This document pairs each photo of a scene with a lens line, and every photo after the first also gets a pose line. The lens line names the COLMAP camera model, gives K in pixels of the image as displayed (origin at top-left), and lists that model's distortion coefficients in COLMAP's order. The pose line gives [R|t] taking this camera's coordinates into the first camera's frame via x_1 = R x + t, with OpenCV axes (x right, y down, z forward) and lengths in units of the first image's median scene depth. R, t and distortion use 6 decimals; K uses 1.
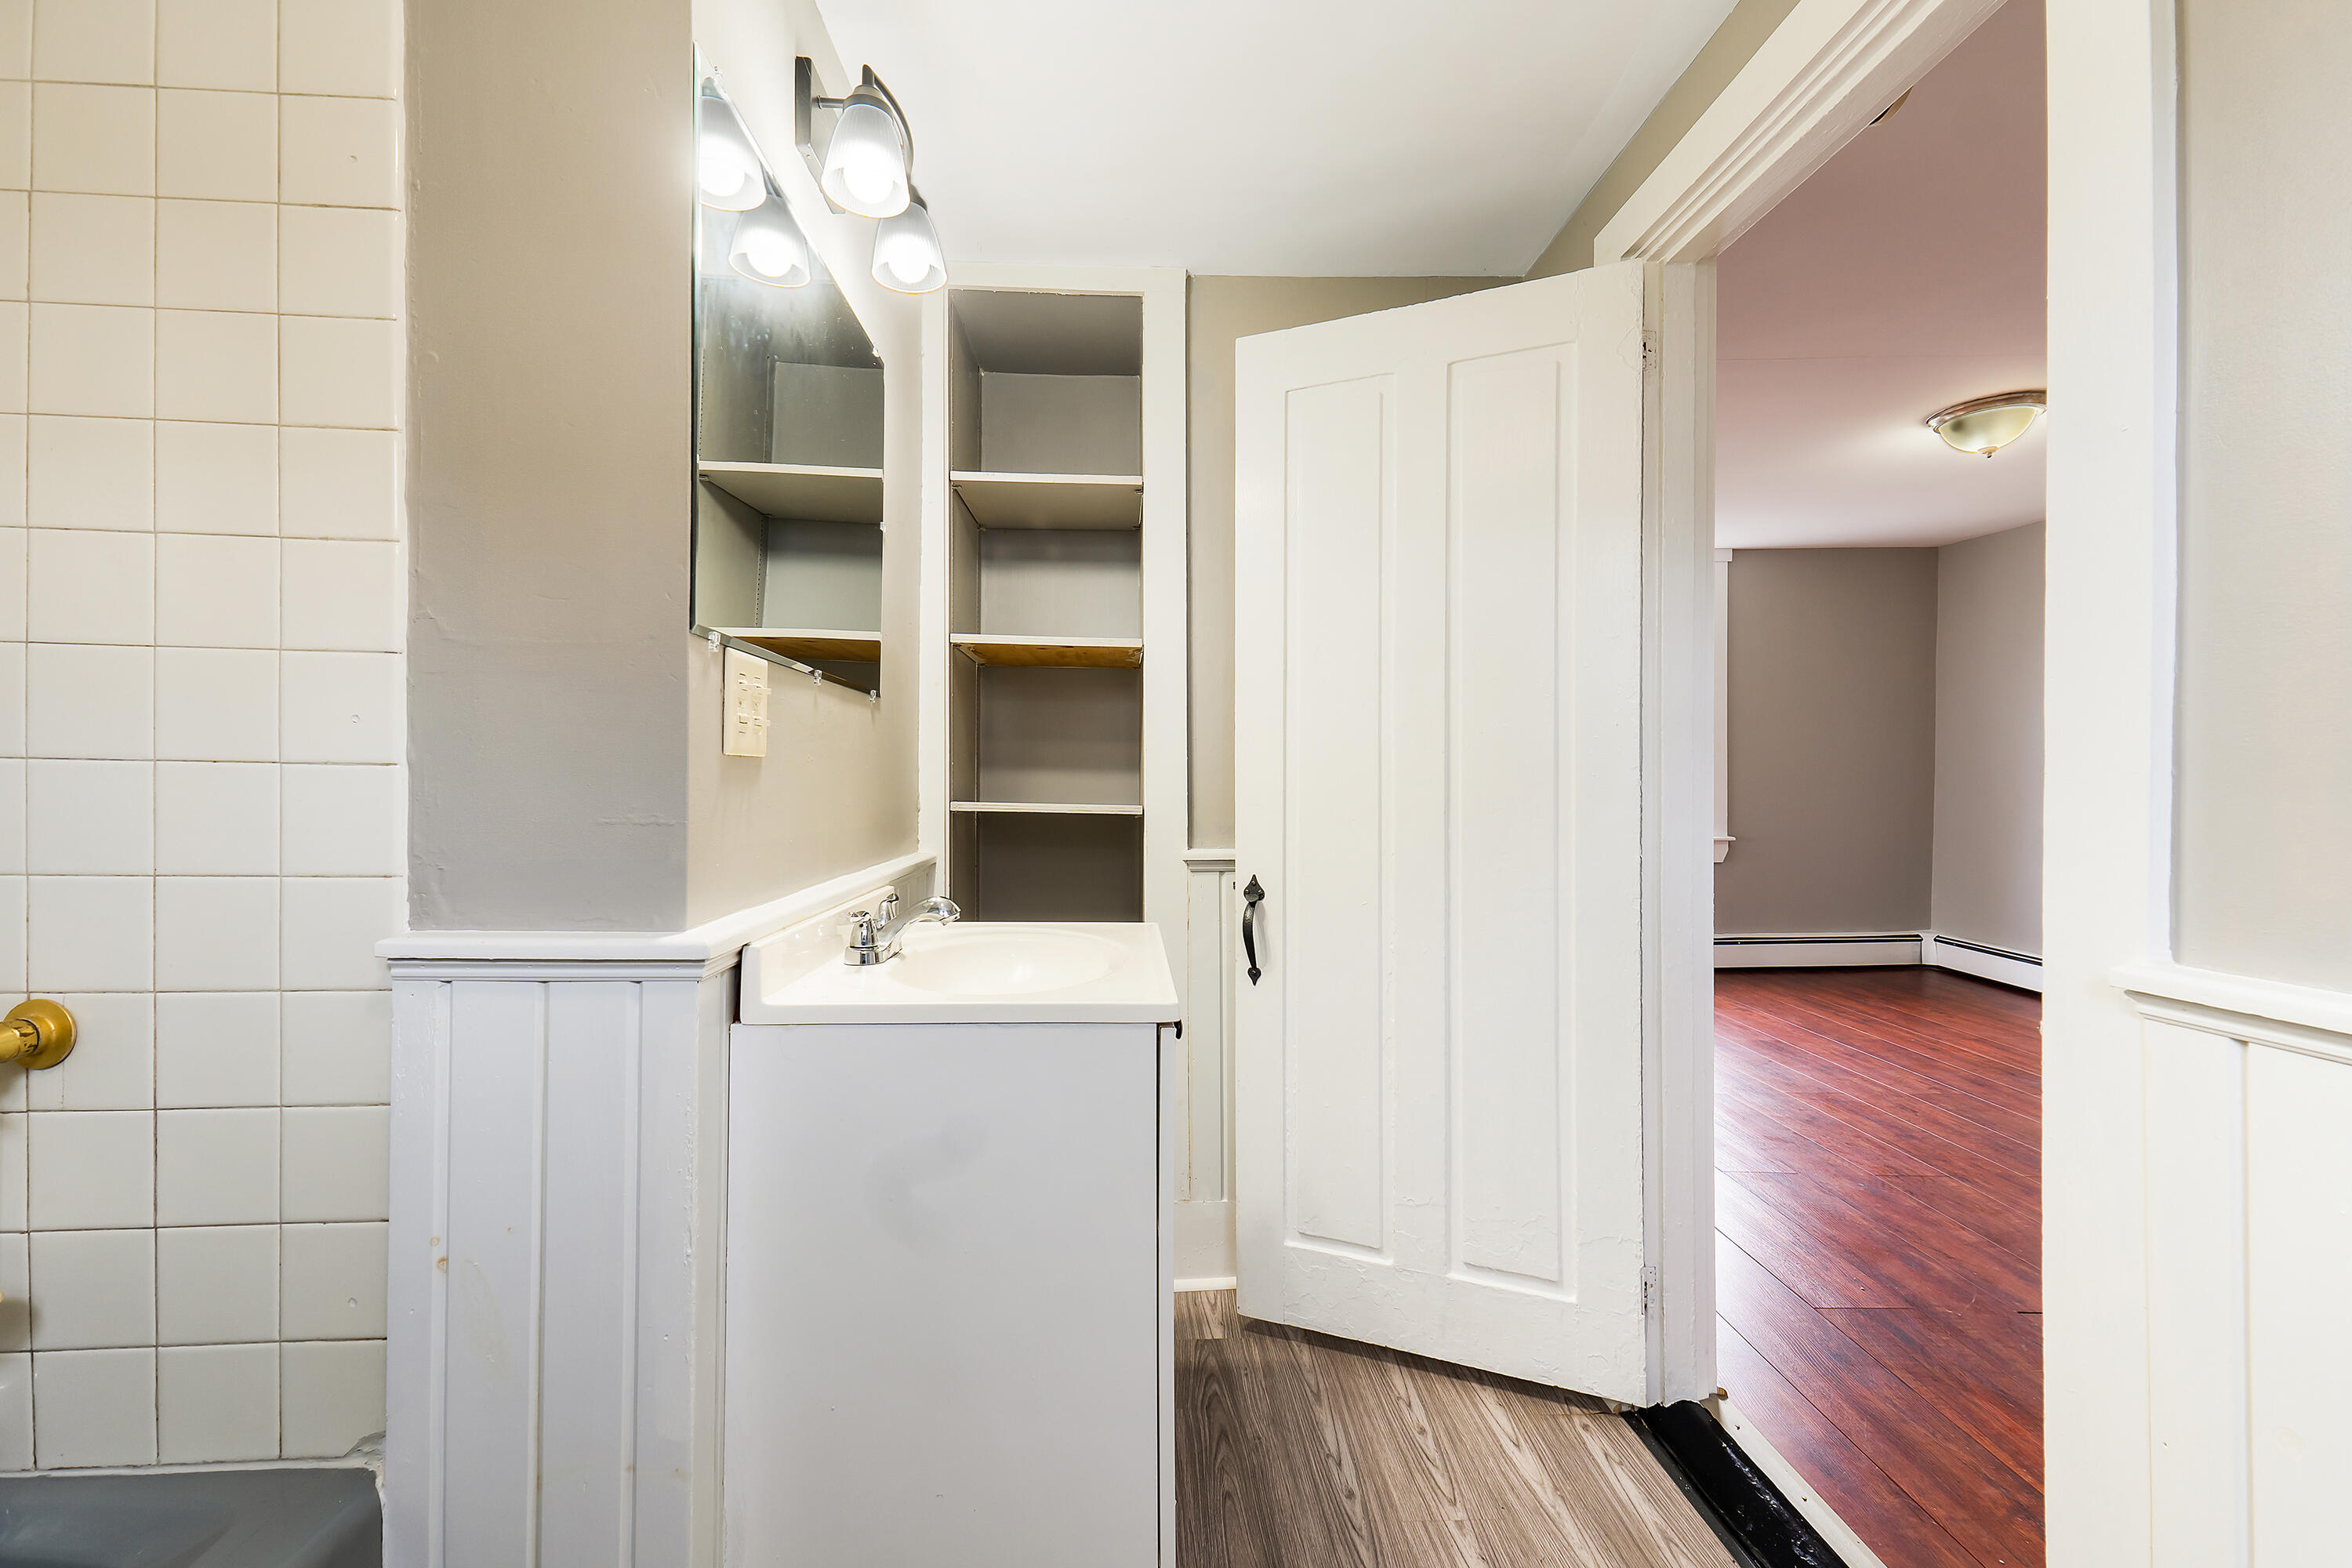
lens RADIAL K [[981.2, 0, 1167.7], [0, 981.2, 765.9], [0, 0, 1]] dist [0.019340, 0.000123]
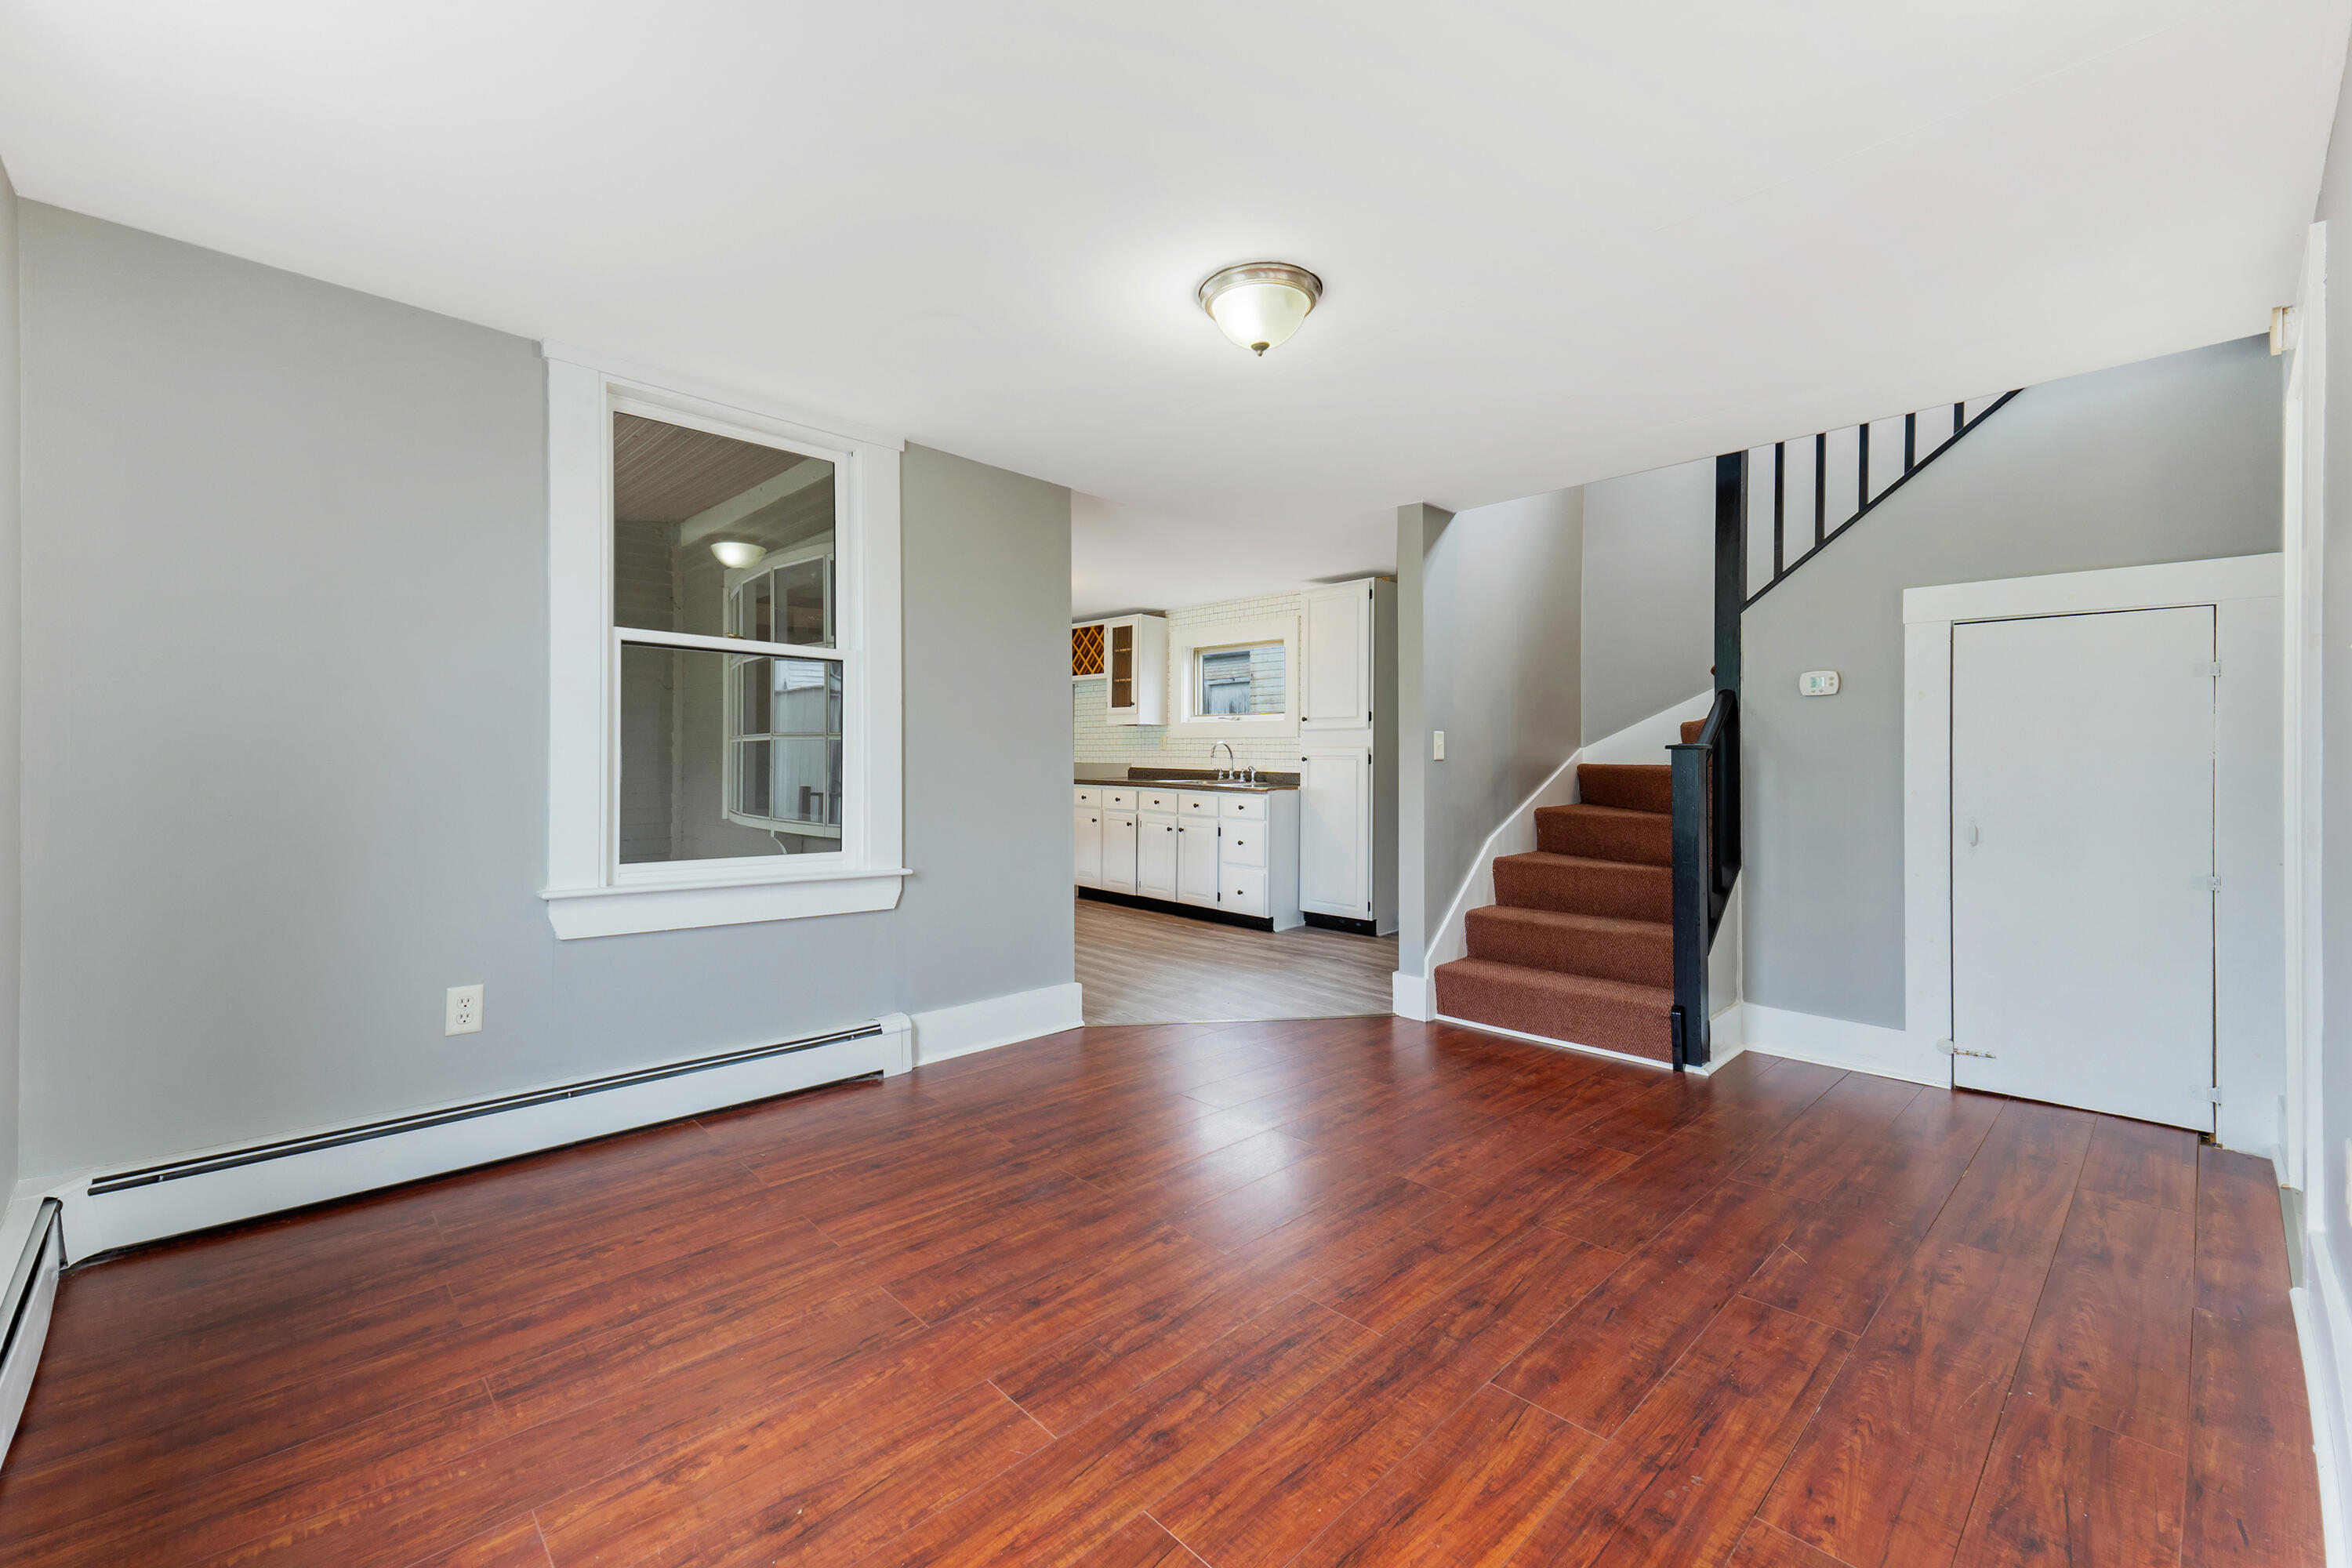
lens RADIAL K [[981.2, 0, 1167.7], [0, 981.2, 765.9], [0, 0, 1]] dist [0.019340, 0.000123]
pose [[-0.659523, -0.000158, 0.751685, 0.318667], [-0.003142, 0.999992, -0.002547, 0.004798], [-0.751678, -0.004041, -0.659518, 1.702669]]
